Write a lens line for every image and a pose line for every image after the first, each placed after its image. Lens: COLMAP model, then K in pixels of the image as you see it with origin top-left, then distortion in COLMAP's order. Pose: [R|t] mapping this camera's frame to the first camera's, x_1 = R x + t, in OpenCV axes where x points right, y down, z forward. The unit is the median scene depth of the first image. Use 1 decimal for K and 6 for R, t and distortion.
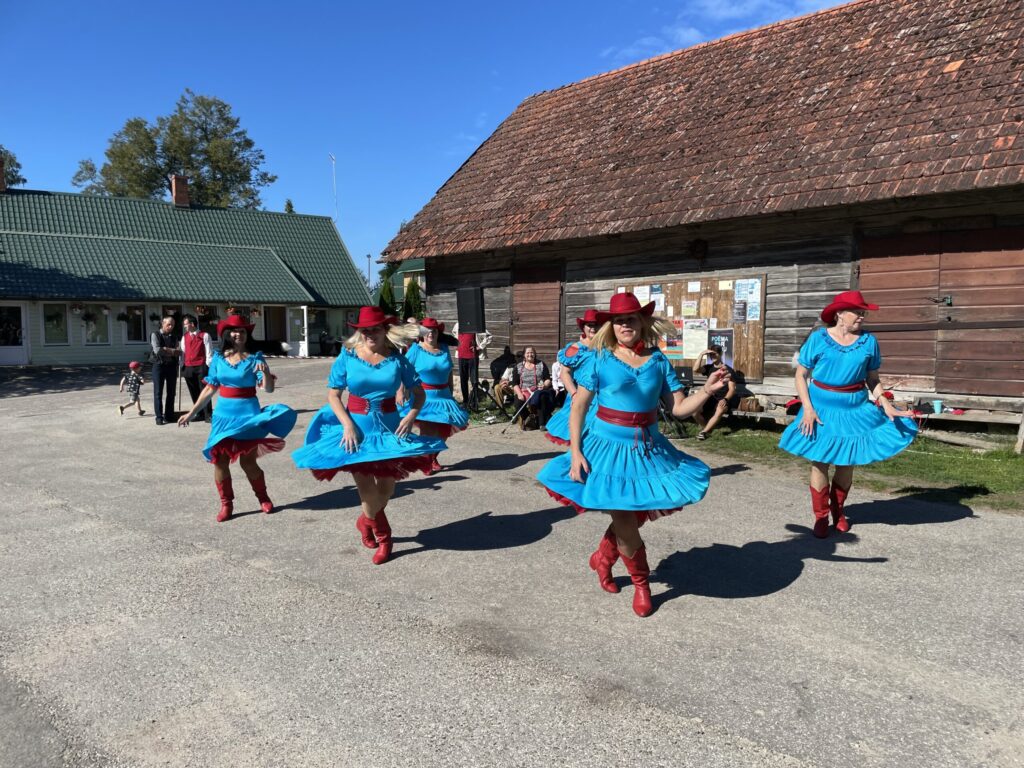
lens RADIAL K [[762.1, 0, 512.0], [0, 762.1, 384.0], [0, 0, 1]] dist [0.095170, -0.126614]
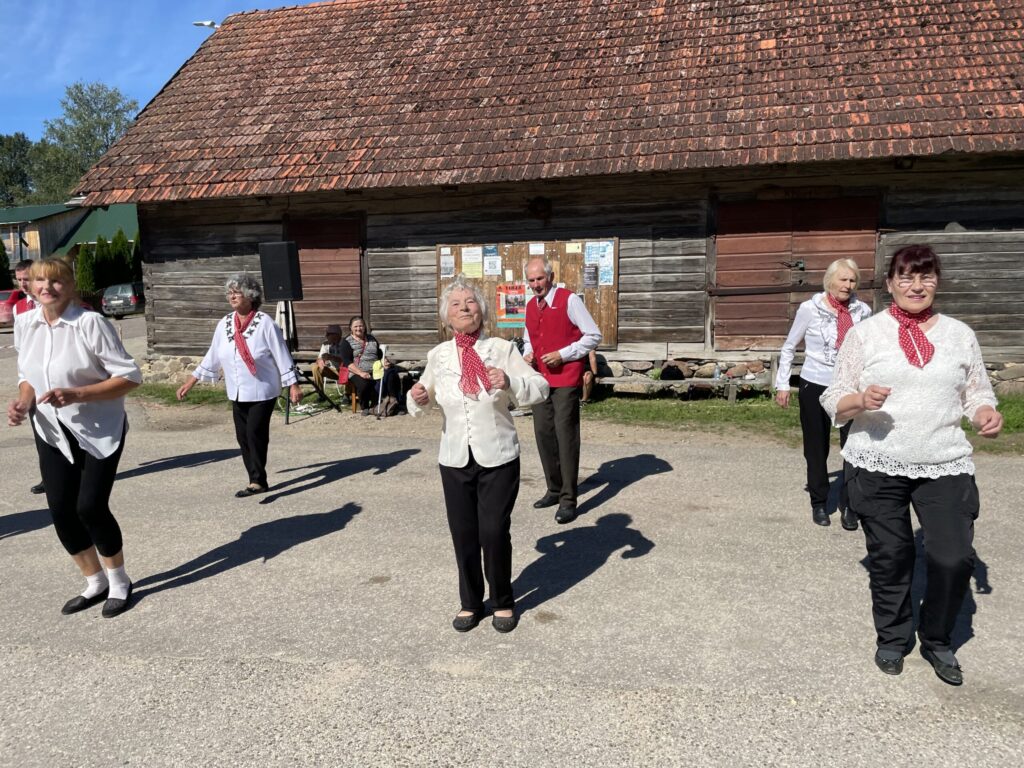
lens RADIAL K [[762.1, 0, 512.0], [0, 762.1, 384.0], [0, 0, 1]] dist [0.095170, -0.126614]
pose [[0.866888, -0.063928, 0.494387, -0.272178], [0.045000, 0.997730, 0.050108, -0.012057], [-0.496467, -0.021190, 0.867797, 0.222252]]
